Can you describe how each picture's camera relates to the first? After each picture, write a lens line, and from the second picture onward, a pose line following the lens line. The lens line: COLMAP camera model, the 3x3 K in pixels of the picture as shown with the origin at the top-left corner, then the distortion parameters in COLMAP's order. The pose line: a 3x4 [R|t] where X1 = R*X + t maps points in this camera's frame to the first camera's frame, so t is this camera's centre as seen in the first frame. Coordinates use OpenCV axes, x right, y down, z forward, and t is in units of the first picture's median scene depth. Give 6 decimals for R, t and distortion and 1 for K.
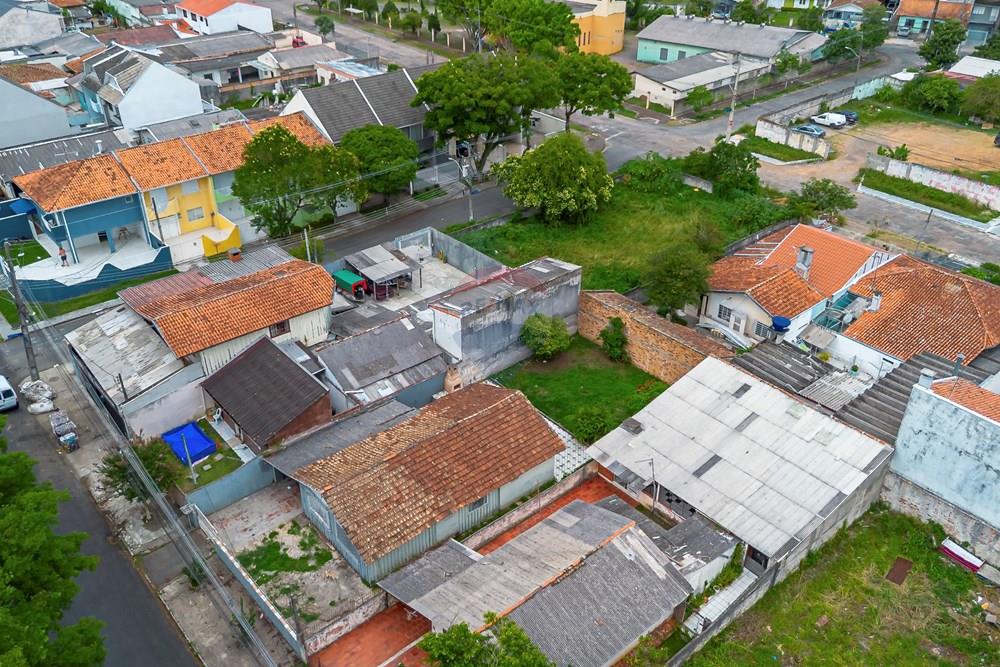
lens RADIAL K [[835.3, 0, 499.9], [0, 835.3, 340.3], [0, 0, 1]] dist [0.090932, -0.127946]
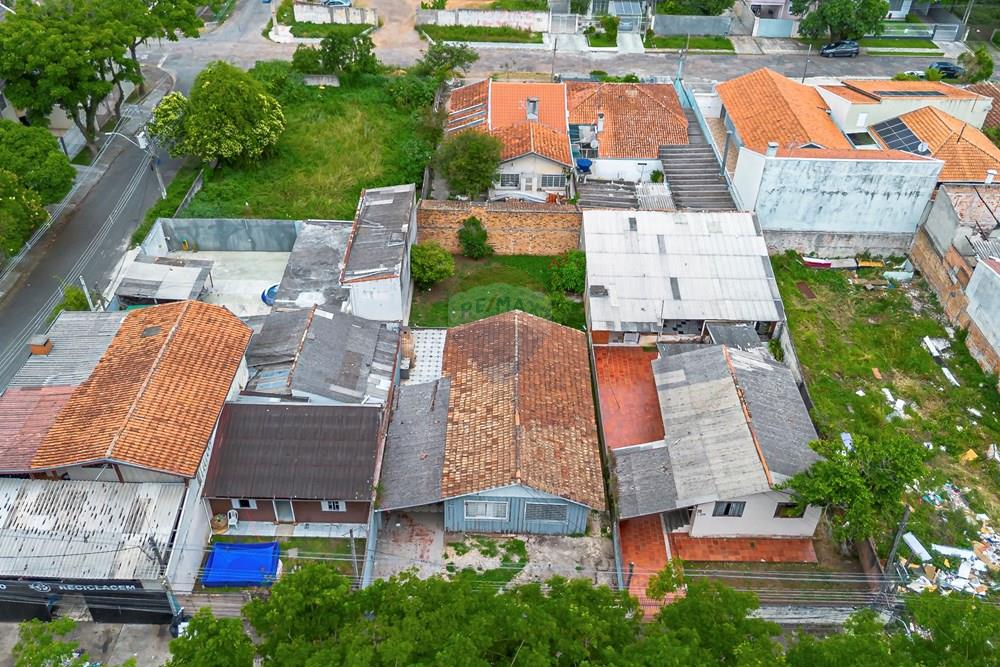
lens RADIAL K [[835.3, 0, 499.9], [0, 835.3, 340.3], [0, 0, 1]] dist [0.090932, -0.127946]
pose [[0.655860, -0.468737, 0.591720, -0.537535], [0.388040, 0.881710, 0.268352, -0.163953], [-0.647512, 0.053610, 0.760167, 0.234412]]
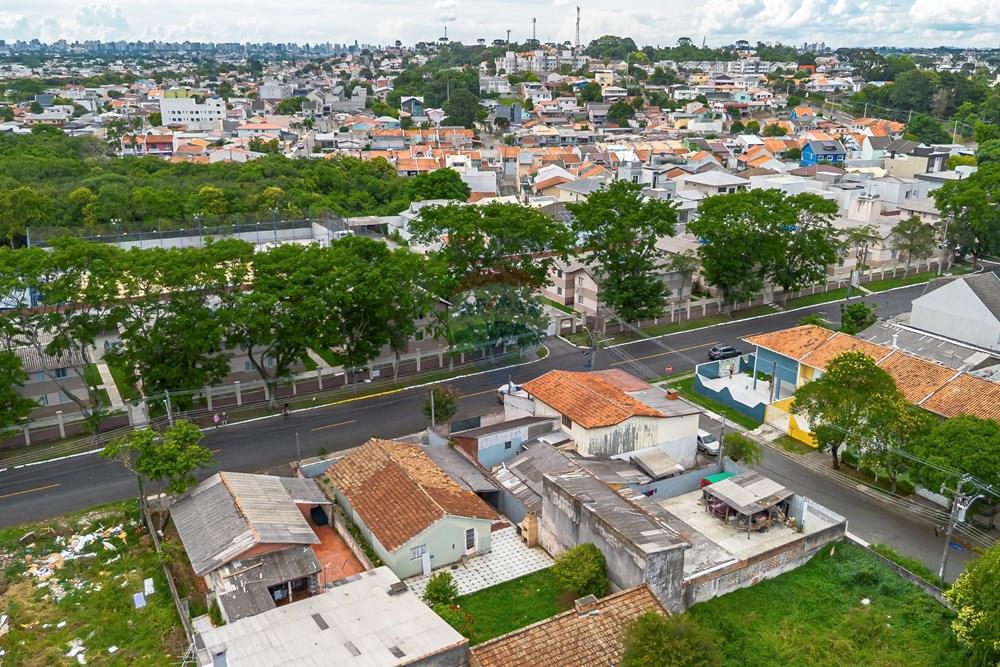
lens RADIAL K [[843.4, 0, 500.0], [0, 843.4, 333.5], [0, 0, 1]] dist [0.071306, -0.083172]
pose [[-0.184844, 0.299907, -0.935889, 0.906062], [-0.525432, 0.774608, 0.352000, -0.510052], [0.830514, 0.556811, 0.014399, 0.821254]]
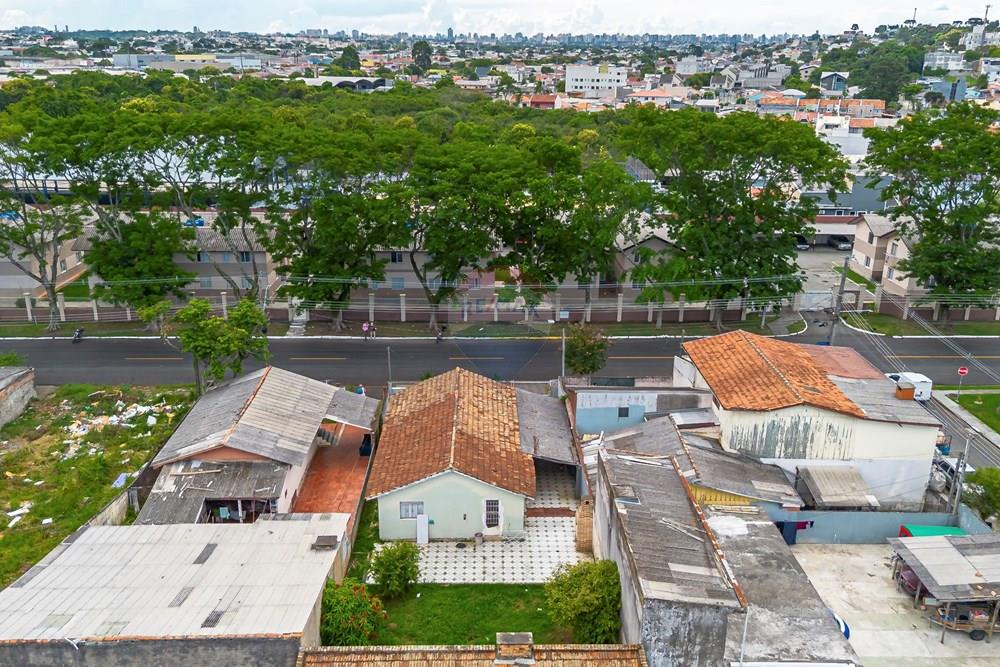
lens RADIAL K [[843.4, 0, 500.0], [0, 843.4, 333.5], [0, 0, 1]] dist [0.071306, -0.083172]
pose [[-0.631555, 0.238181, -0.737840, 0.512217], [-0.423138, 0.691546, 0.585422, -0.478085], [0.649687, 0.681934, -0.335966, 1.100720]]
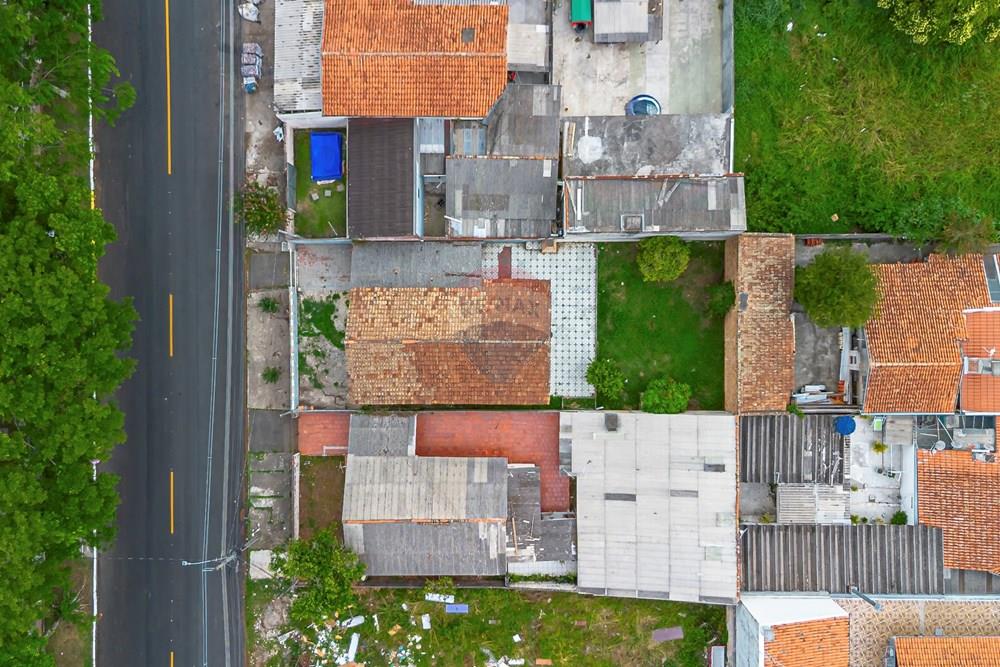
lens RADIAL K [[835.3, 0, 499.9], [0, 835.3, 340.3], [0, 0, 1]] dist [0.090932, -0.127946]
pose [[0.759561, 0.649926, -0.025748, 0.000347], [-0.315191, 0.402410, 0.859489, -0.777828], [0.568966, -0.644719, 0.510506, 0.366160]]
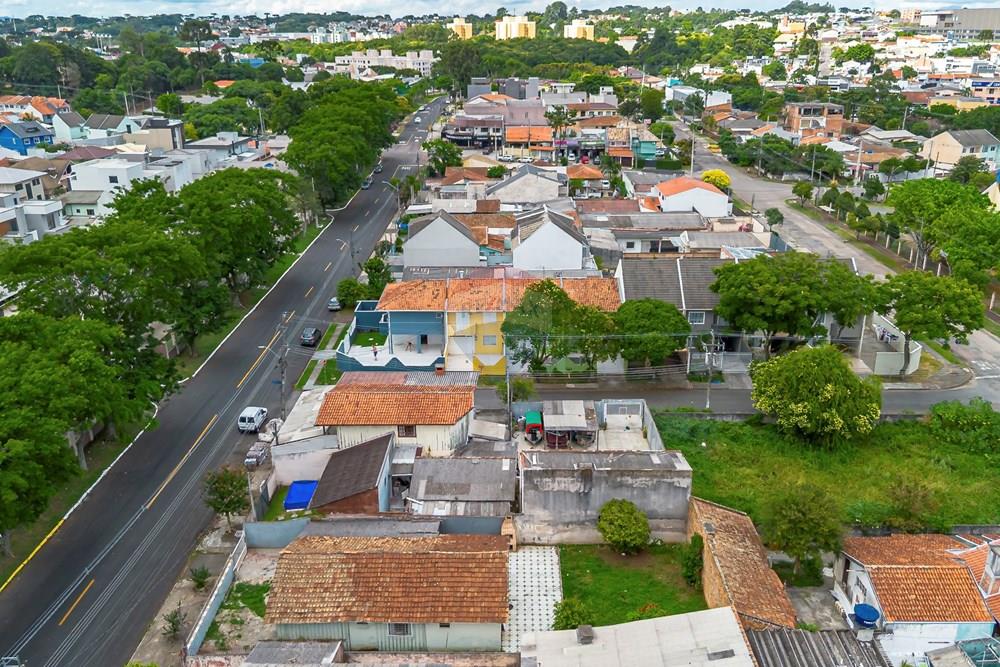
lens RADIAL K [[837.5, 0, 503.1], [0, 837.5, 335.9], [0, 0, 1]] dist [0.028304, -0.000739]
pose [[0.754356, 0.216223, -0.619834, 0.524863], [-0.341659, 0.935558, -0.089448, -0.079152], [0.560550, 0.279247, 0.779619, 0.135395]]
